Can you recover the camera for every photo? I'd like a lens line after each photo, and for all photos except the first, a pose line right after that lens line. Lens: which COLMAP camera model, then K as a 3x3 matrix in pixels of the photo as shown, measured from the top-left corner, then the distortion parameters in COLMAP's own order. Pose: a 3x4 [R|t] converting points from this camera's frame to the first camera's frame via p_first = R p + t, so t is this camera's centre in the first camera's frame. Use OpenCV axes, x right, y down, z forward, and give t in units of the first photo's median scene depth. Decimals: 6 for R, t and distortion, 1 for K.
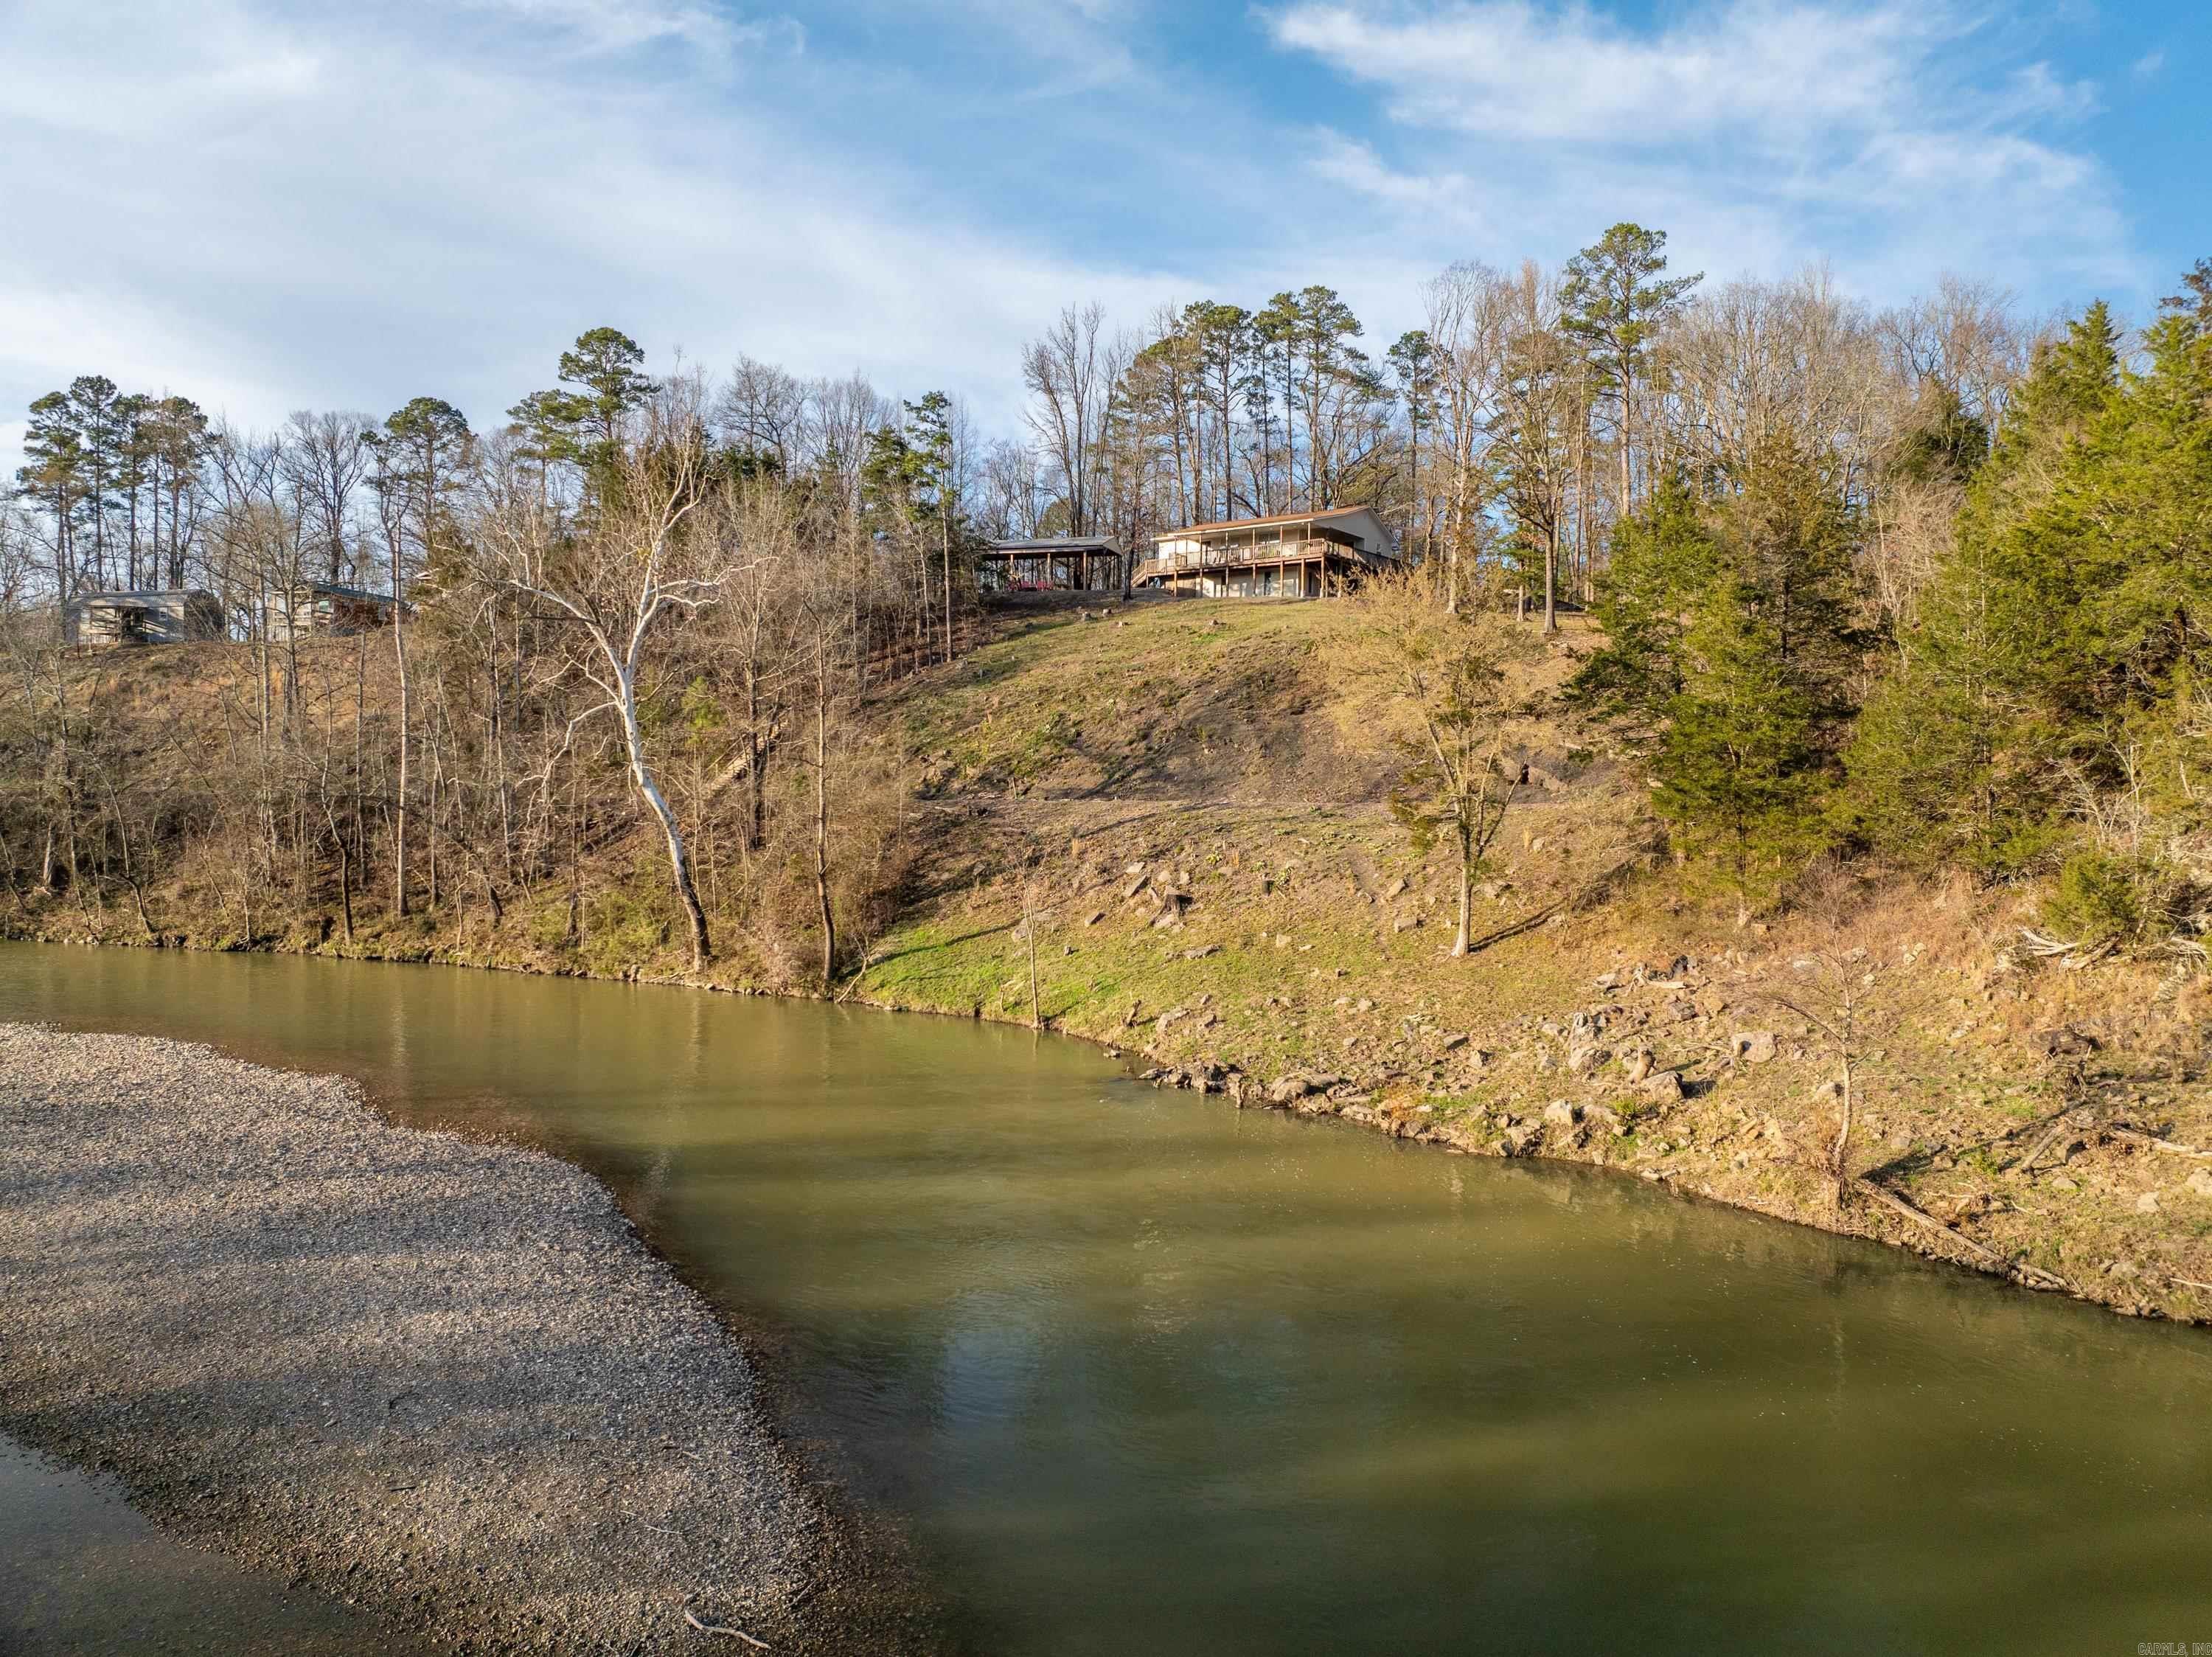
lens RADIAL K [[1573.9, 0, 1111.9], [0, 1573.9, 818.2], [0, 0, 1]] dist [-0.050751, 0.026618]
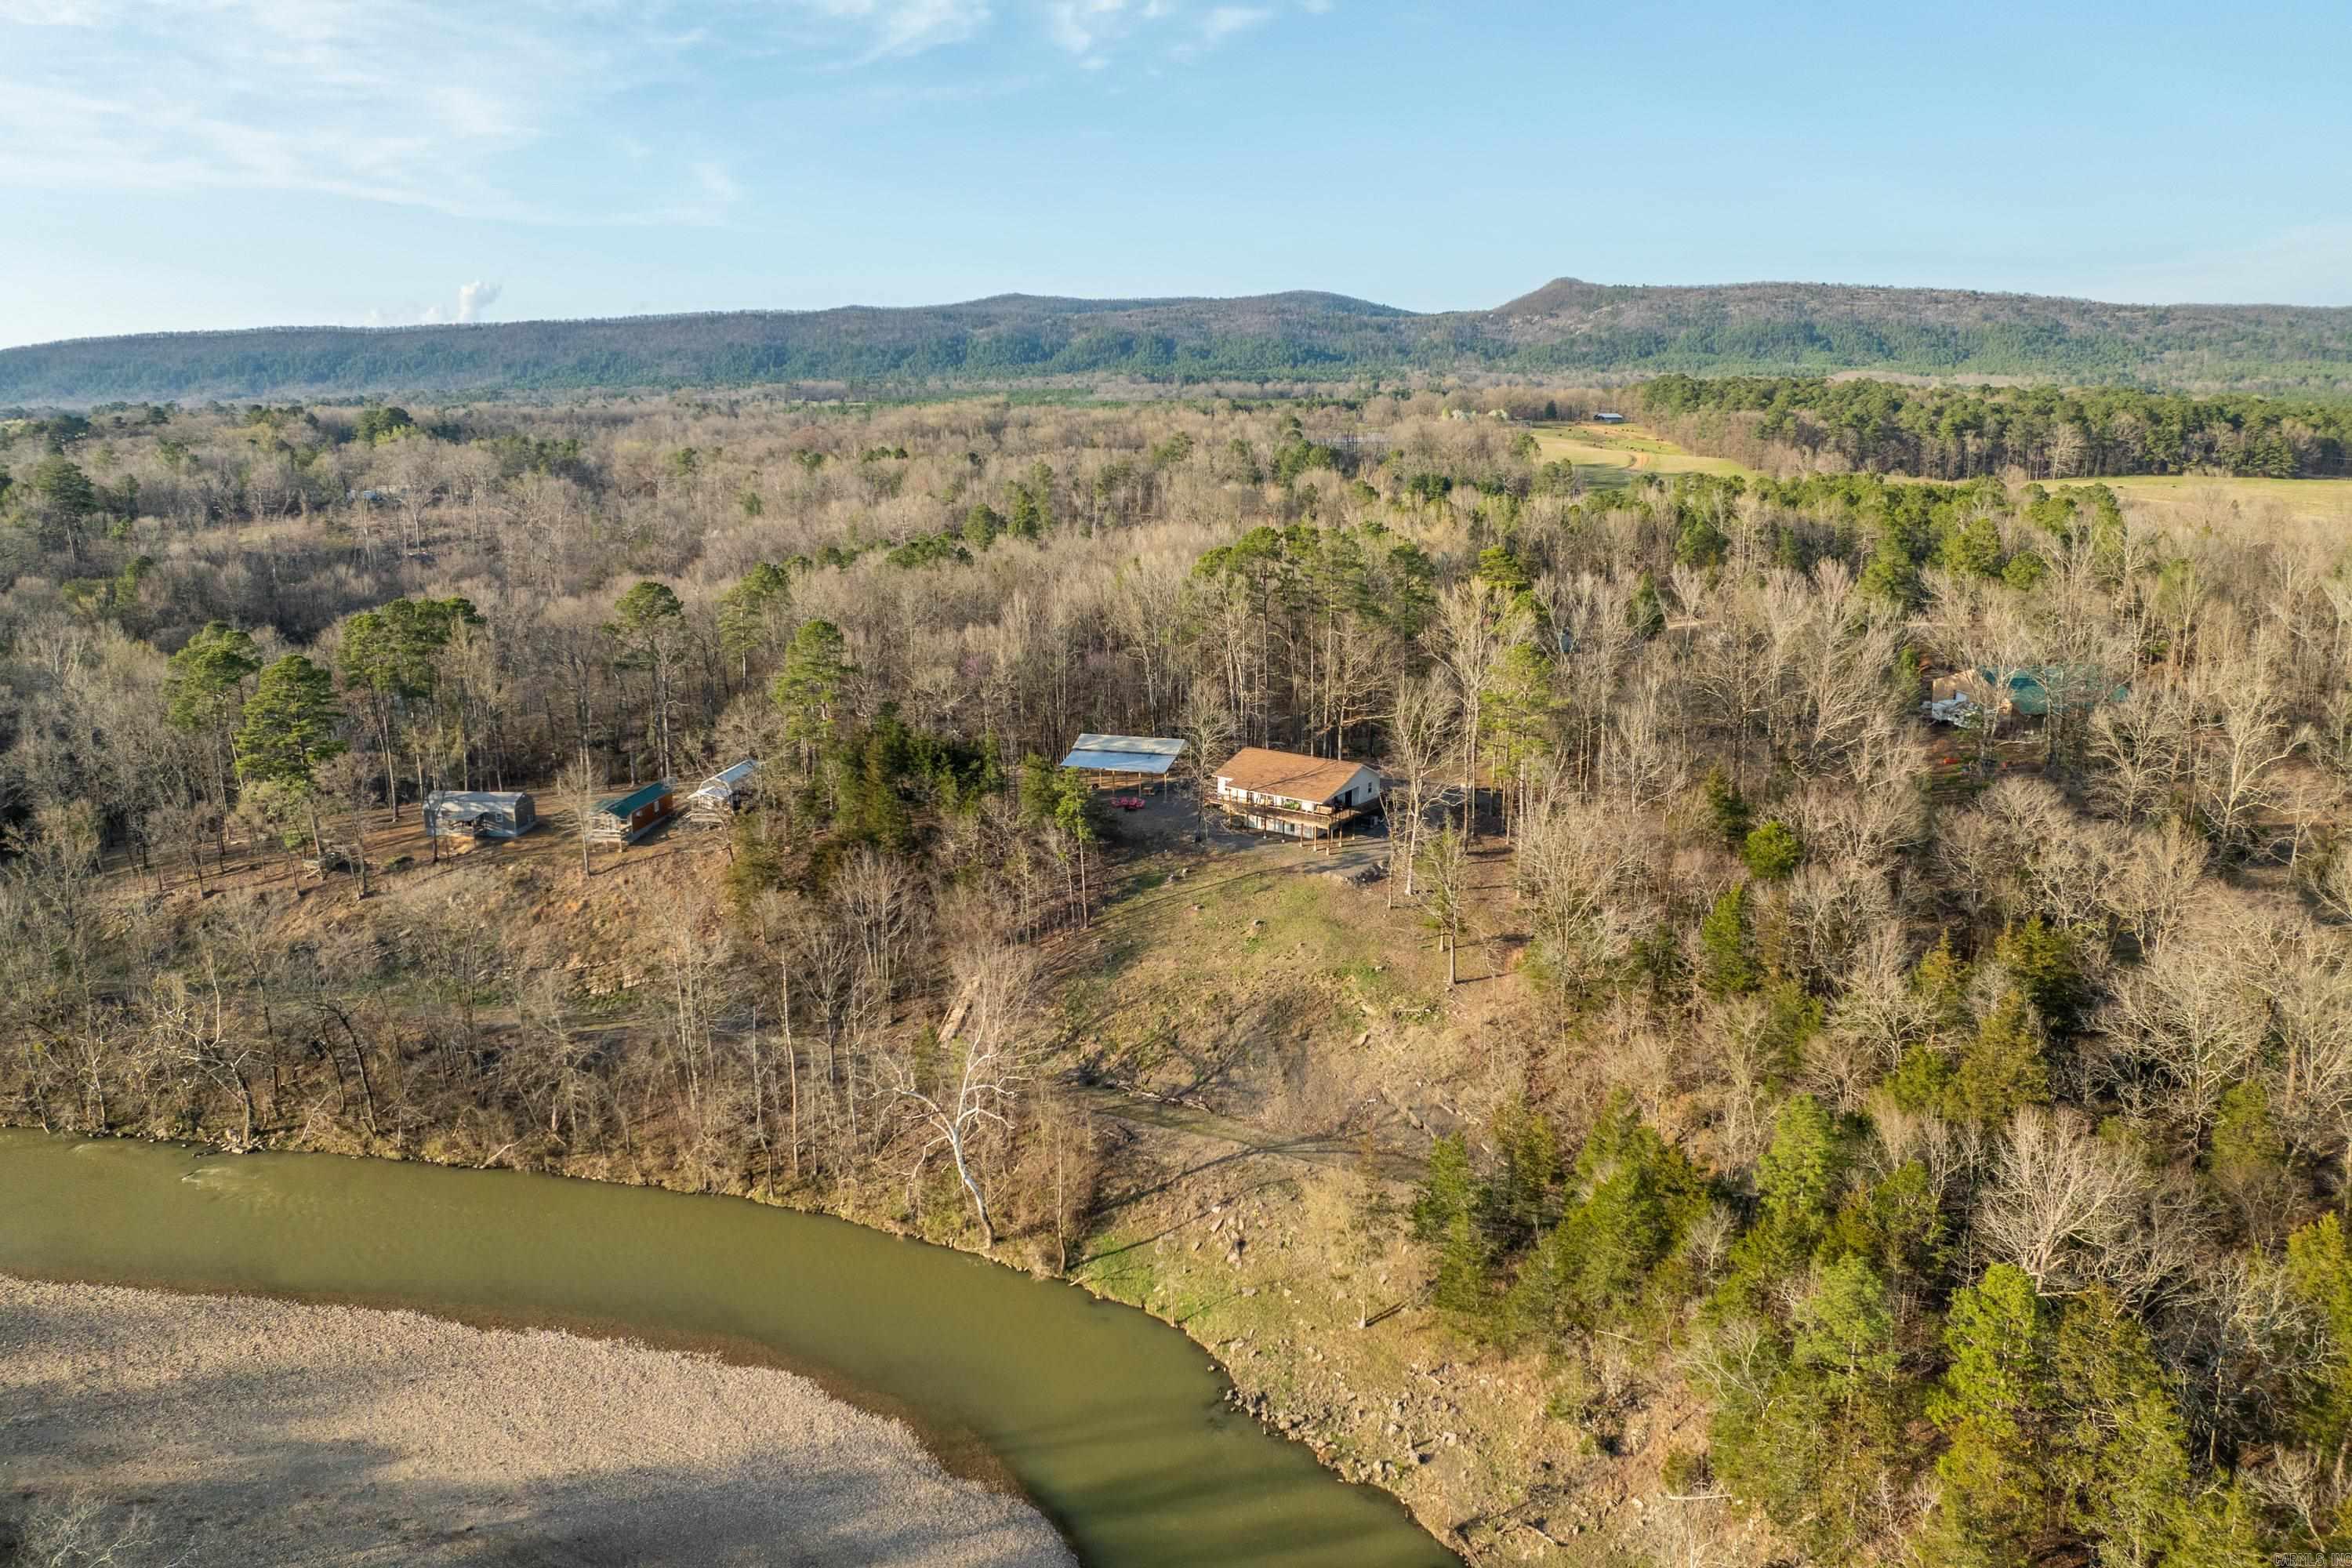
lens RADIAL K [[1691.4, 0, 1231.3], [0, 1691.4, 772.3], [0, 0, 1]] dist [-0.056146, 0.031479]
pose [[0.998881, -0.020498, 0.042611, -0.038284], [0.010552, 0.975060, 0.221690, -0.823779], [-0.046092, -0.220993, 0.974186, -0.796785]]
